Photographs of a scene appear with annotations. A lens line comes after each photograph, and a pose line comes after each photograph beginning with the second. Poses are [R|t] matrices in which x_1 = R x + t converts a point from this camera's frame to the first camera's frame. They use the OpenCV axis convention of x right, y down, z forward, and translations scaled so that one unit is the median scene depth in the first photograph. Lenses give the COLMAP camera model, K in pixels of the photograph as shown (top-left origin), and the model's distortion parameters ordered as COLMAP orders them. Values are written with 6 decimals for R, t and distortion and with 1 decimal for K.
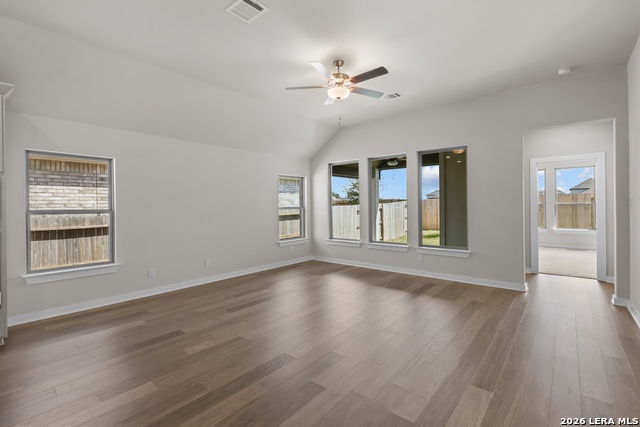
lens RADIAL K [[294.1, 0, 318.4], [0, 294.1, 208.6], [0, 0, 1]] dist [-0.000236, 0.000615]
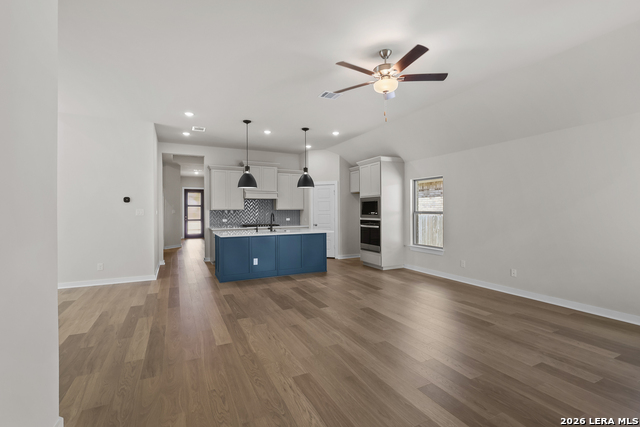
lens RADIAL K [[294.1, 0, 318.4], [0, 294.1, 208.6], [0, 0, 1]] dist [-0.000236, 0.000615]
pose [[-0.398854, 0.001543, -0.917013, 1.267284], [0.000511, 0.999999, 0.001460, -0.020901], [0.917014, 0.000114, -0.398854, 1.508231]]
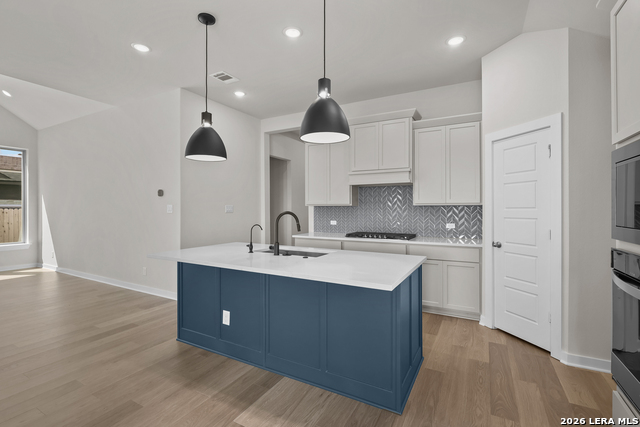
lens RADIAL K [[294.1, 0, 318.4], [0, 294.1, 208.6], [0, 0, 1]] dist [-0.000236, 0.000615]
pose [[-0.980336, 0.006452, -0.197231, -0.584091], [0.004678, 0.999944, 0.009457, -0.005511], [0.197281, 0.008348, -0.980311, 1.265881]]
